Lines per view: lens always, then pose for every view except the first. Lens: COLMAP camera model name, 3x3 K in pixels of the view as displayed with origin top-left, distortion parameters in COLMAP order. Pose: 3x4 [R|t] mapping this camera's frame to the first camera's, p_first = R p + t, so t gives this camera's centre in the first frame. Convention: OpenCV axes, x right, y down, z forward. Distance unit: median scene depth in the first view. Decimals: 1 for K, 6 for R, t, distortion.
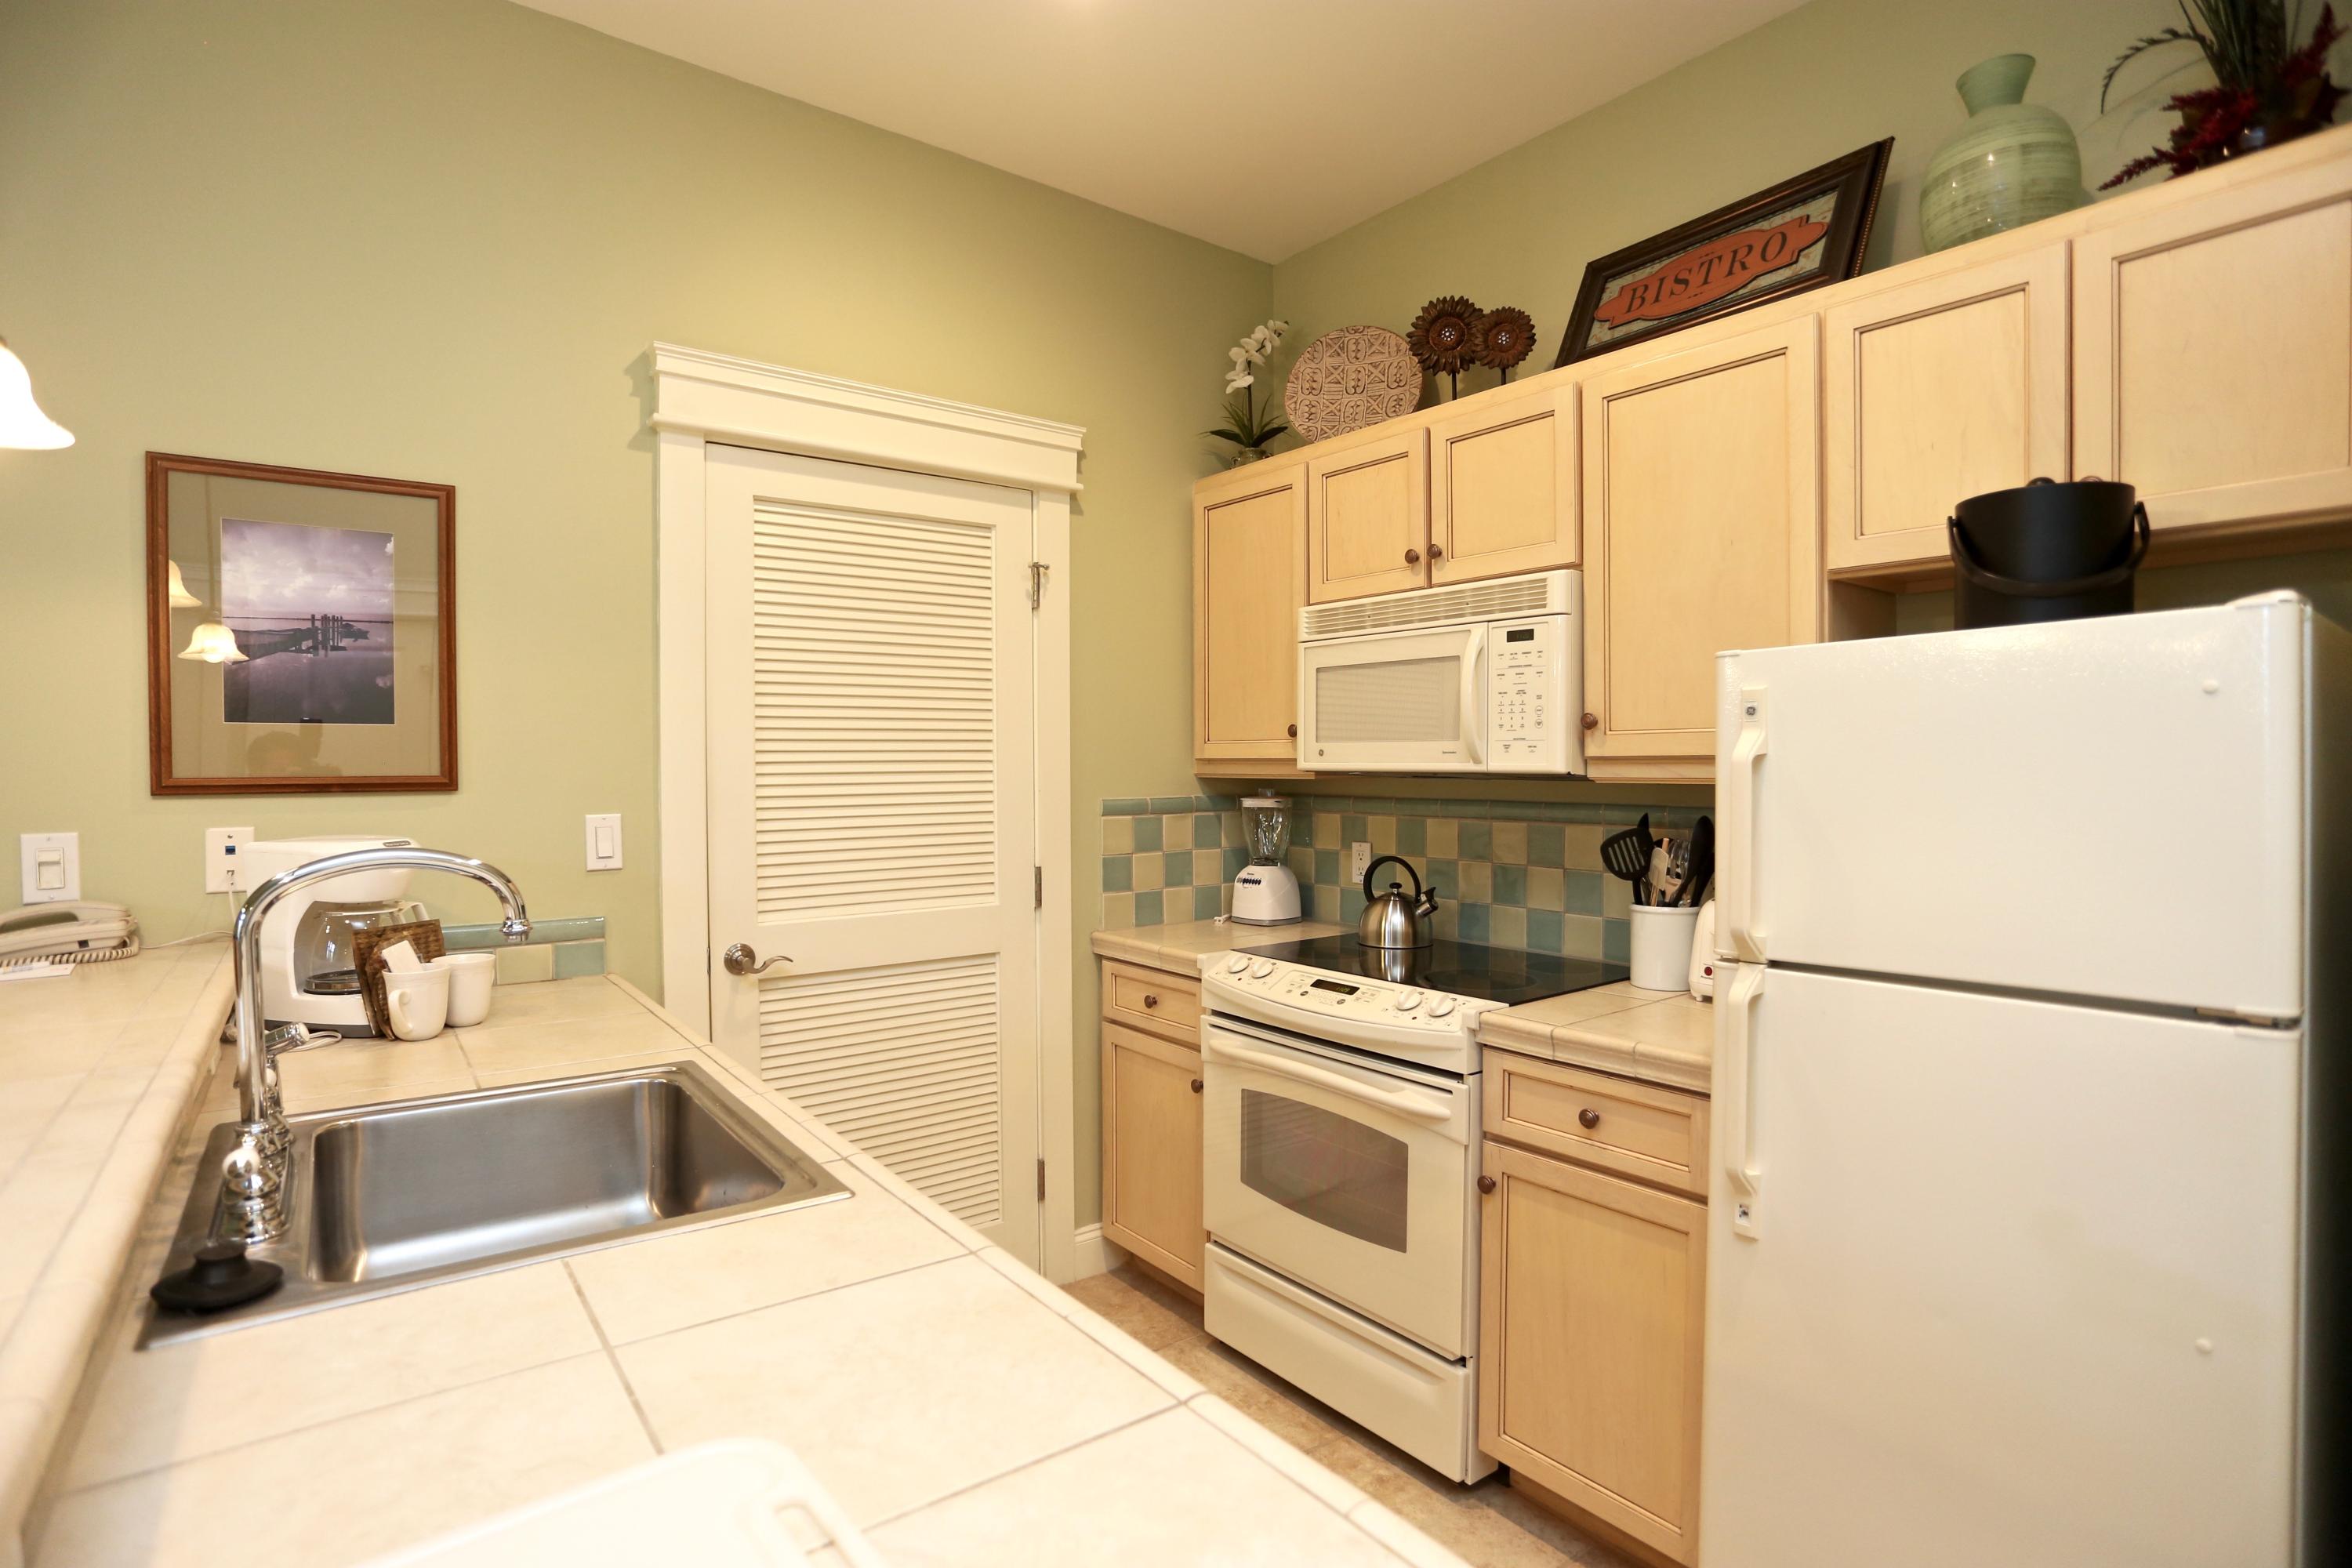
lens RADIAL K [[1164.0, 0, 1176.0], [0, 1164.0, 784.0], [0, 0, 1]] dist [-0.040674, 0.027799]
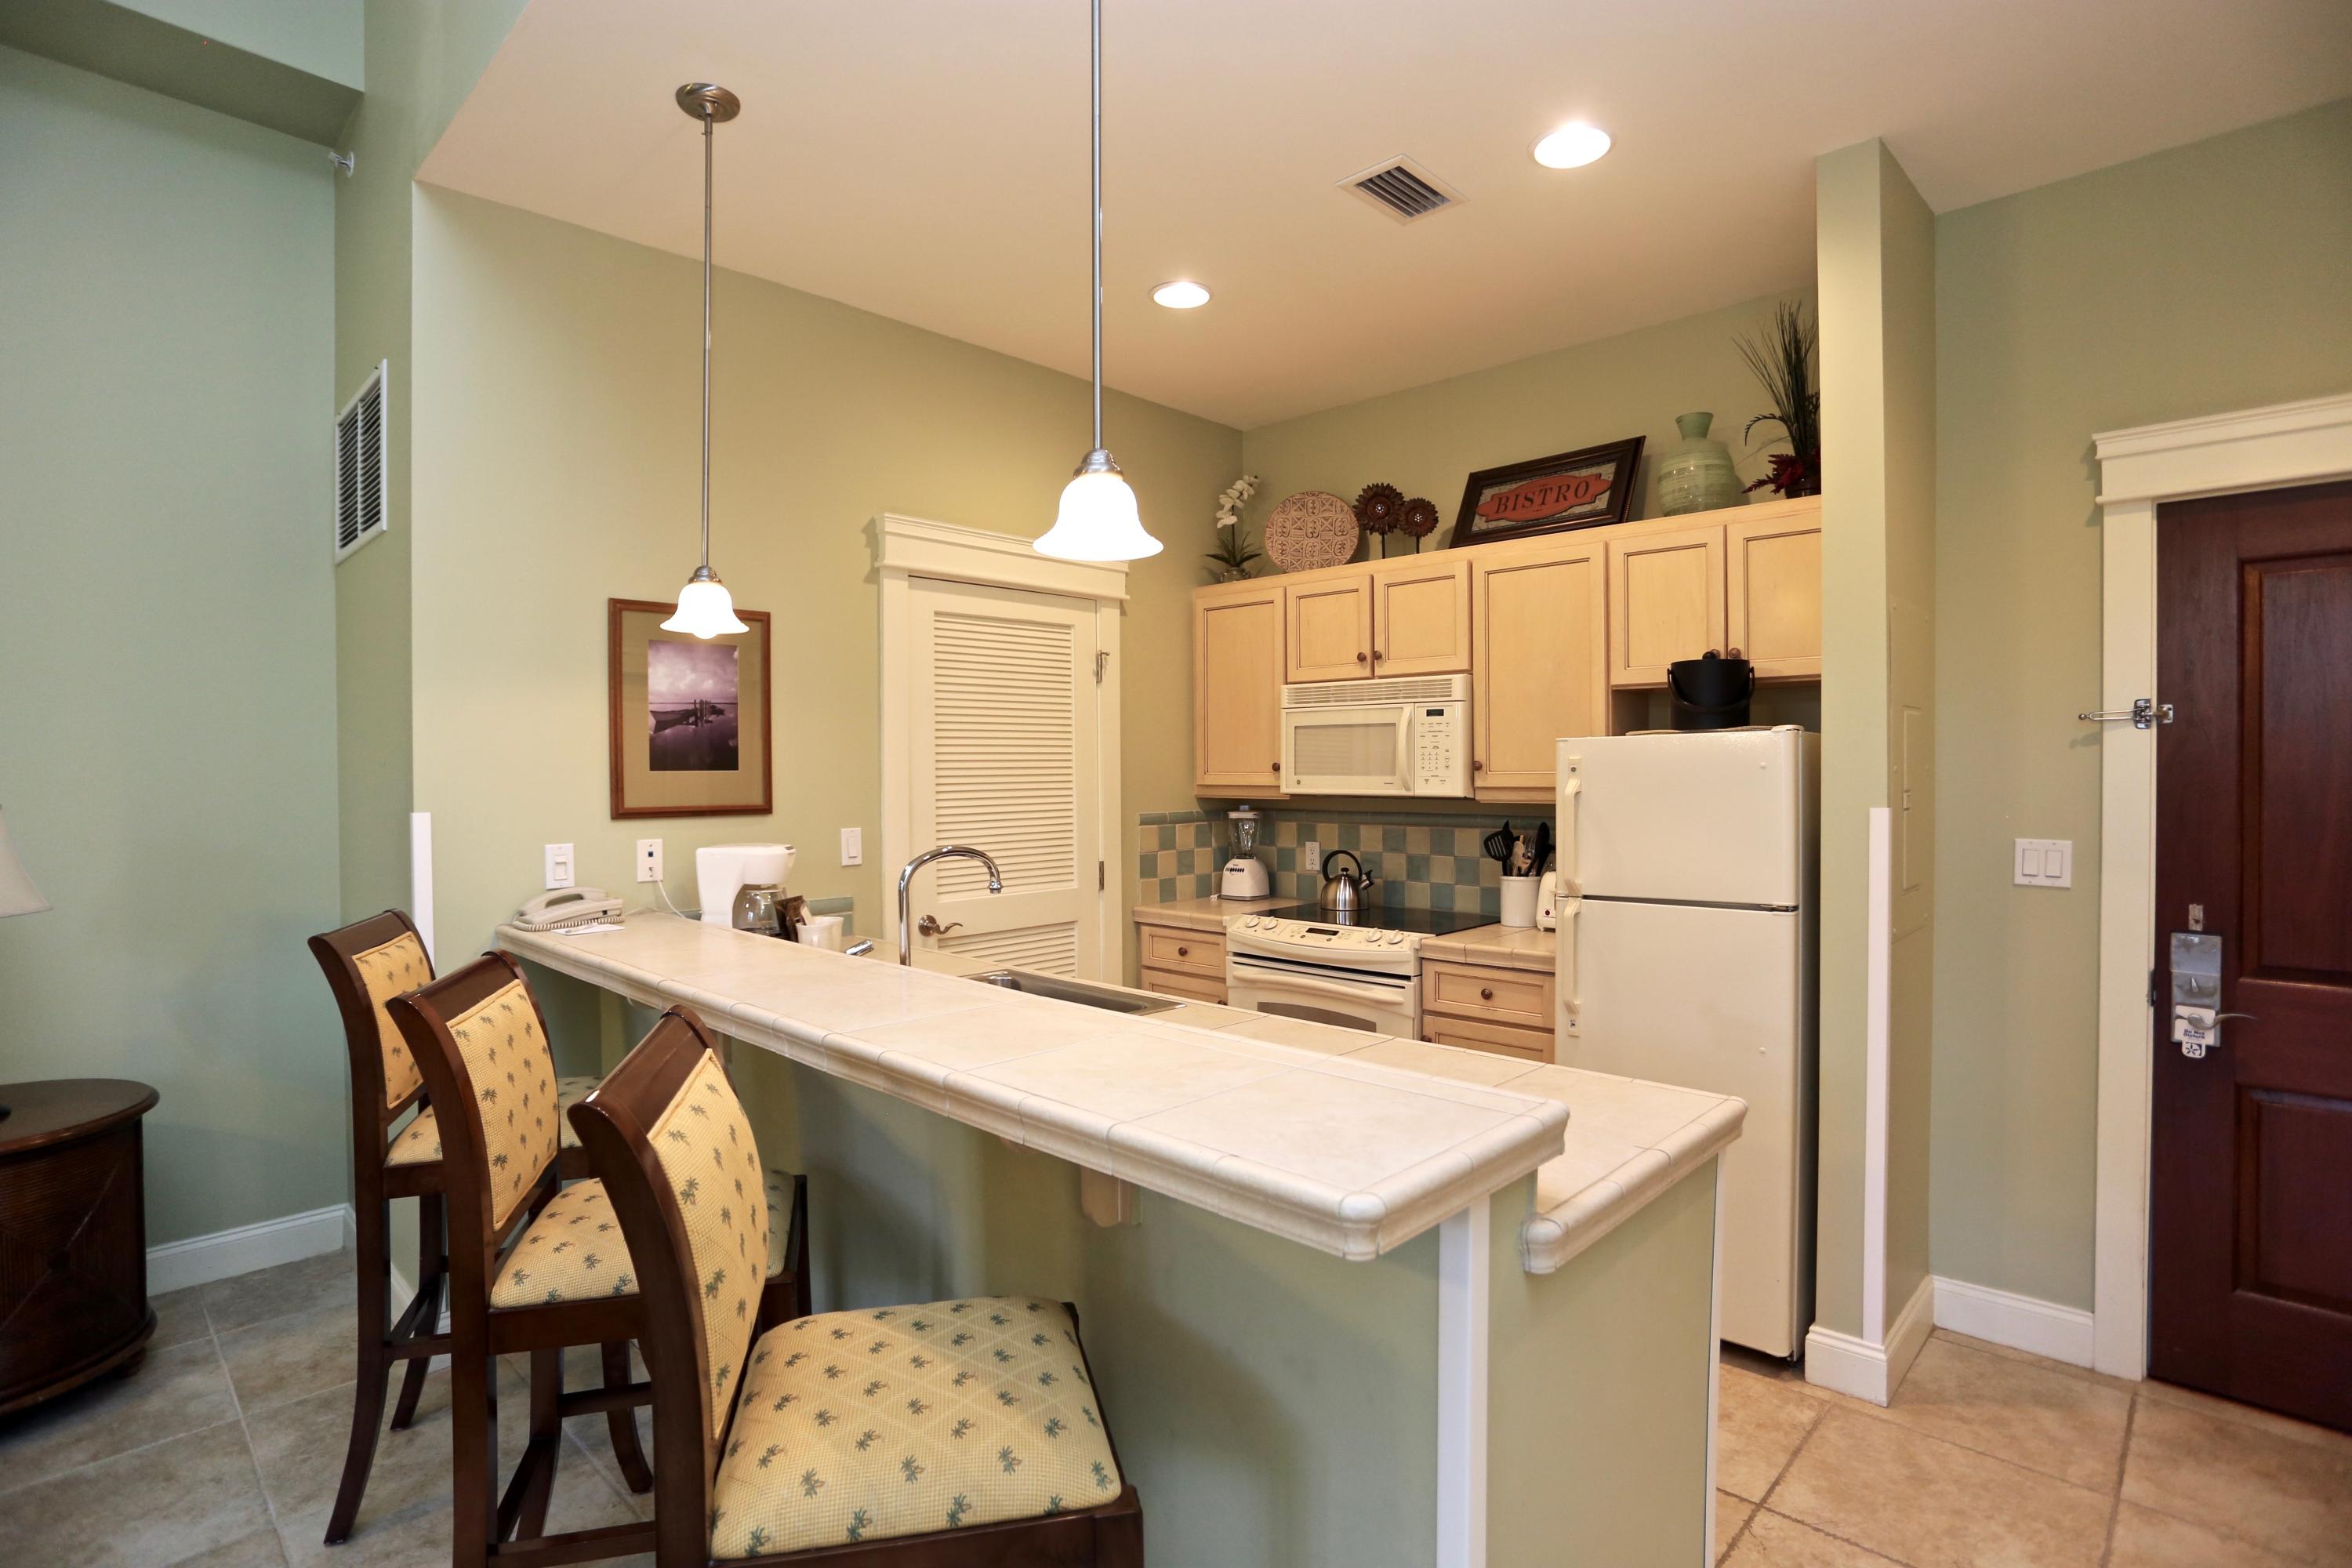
lens RADIAL K [[1198.1, 0, 1176.0], [0, 1198.1, 784.0], [0, 0, 1]] dist [-0.000007, -0.000044]
pose [[0.987485, -0.005013, 0.157631, -0.319608], [0.005802, 0.999973, -0.004541, -0.021131], [-0.157604, 0.005399, 0.987488, -0.590186]]
